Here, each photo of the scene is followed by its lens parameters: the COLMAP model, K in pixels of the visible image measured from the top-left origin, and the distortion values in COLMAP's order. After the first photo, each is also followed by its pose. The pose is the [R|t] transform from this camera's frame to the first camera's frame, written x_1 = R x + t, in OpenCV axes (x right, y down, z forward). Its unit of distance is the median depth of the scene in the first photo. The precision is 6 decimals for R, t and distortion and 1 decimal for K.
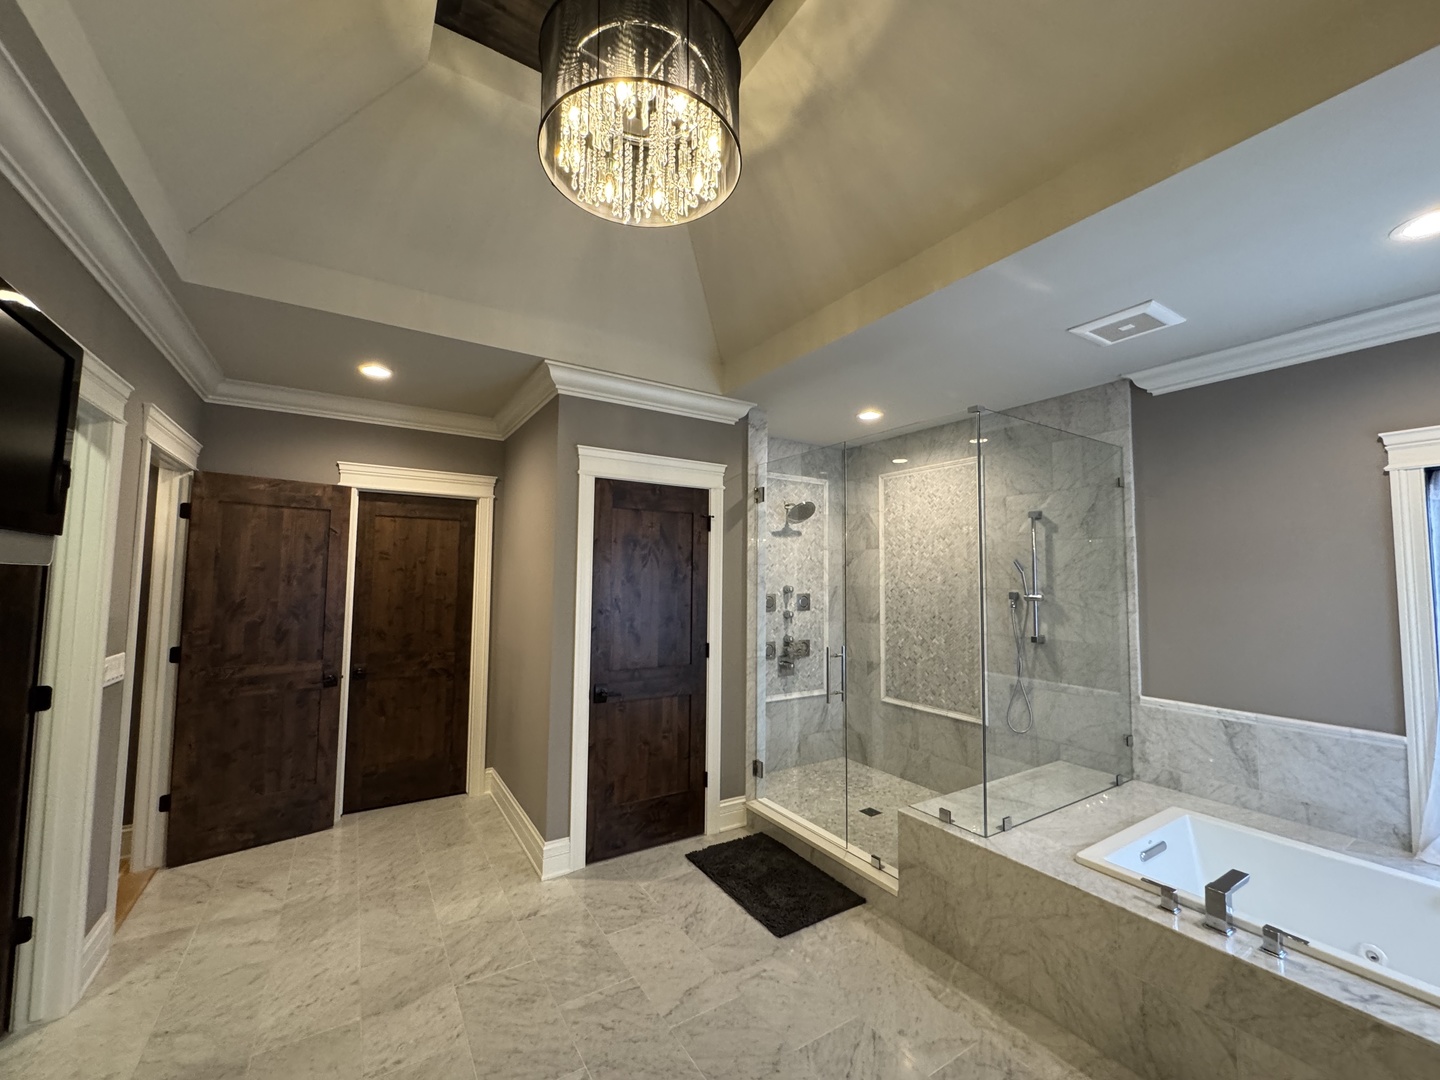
lens RADIAL K [[577.2, 0, 719.6], [0, 577.2, 540.1], [0, 0, 1]] dist [-0.004982, 0.000892]
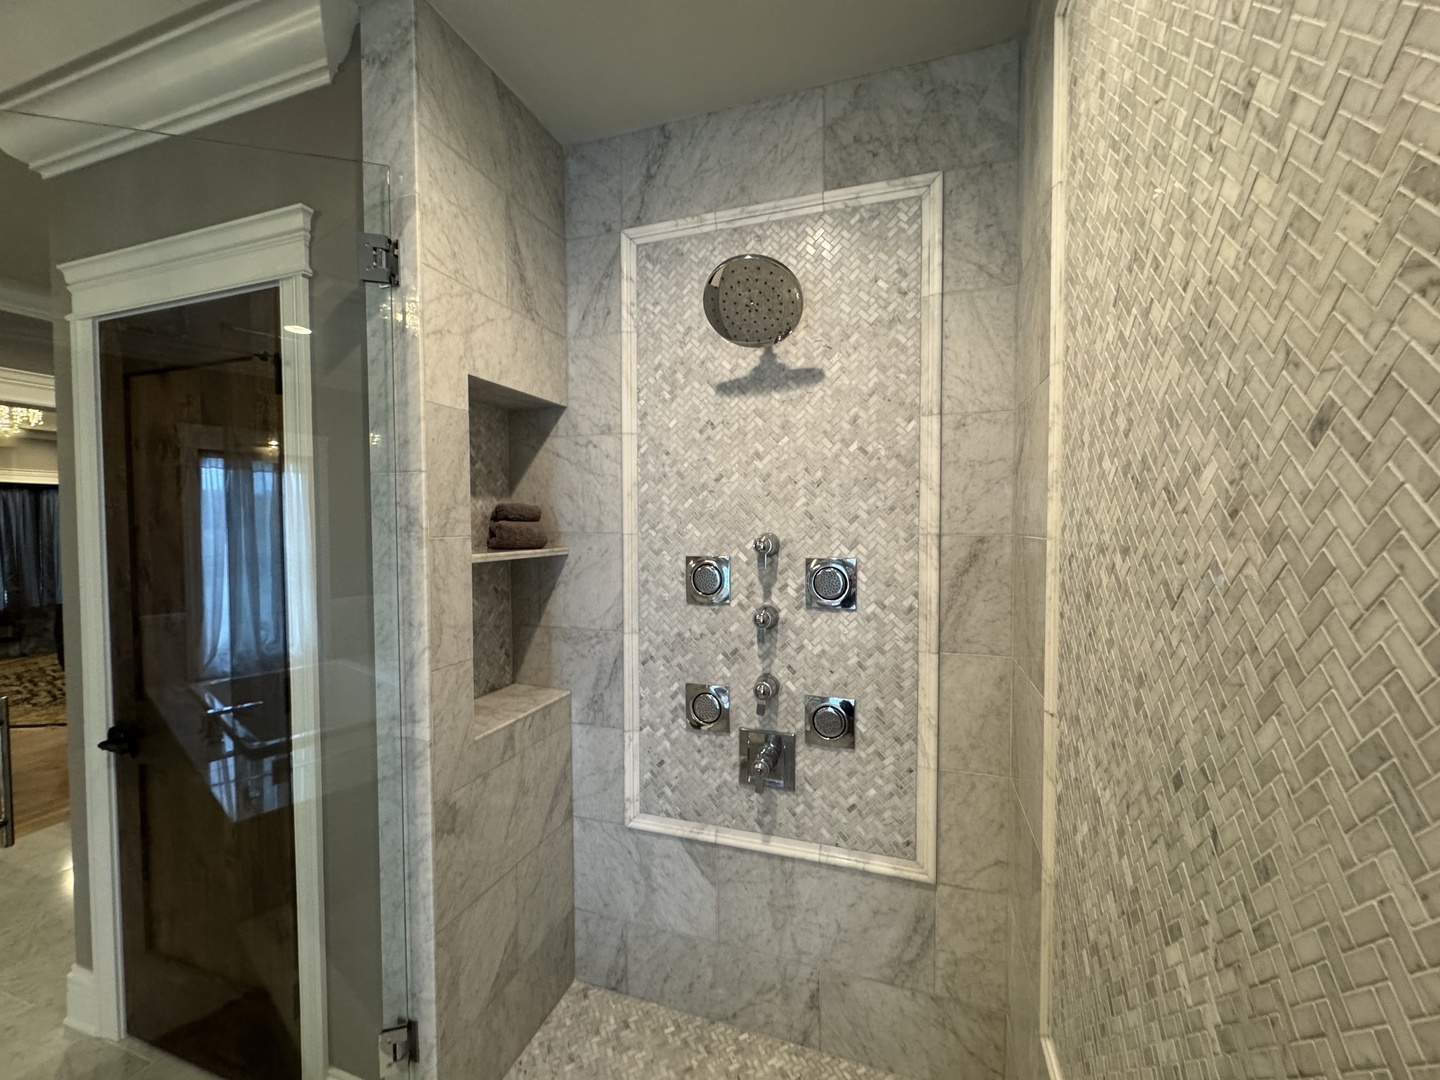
lens RADIAL K [[577.2, 0, 719.6], [0, 577.2, 542.5], [0, 0, 1]] dist [-0.004982, 0.000892]
pose [[0.626835, 0.014899, -0.779010, 0.367638], [0.060615, 0.995855, 0.067821, 0.058548], [0.776791, -0.089732, 0.623333, 0.761471]]
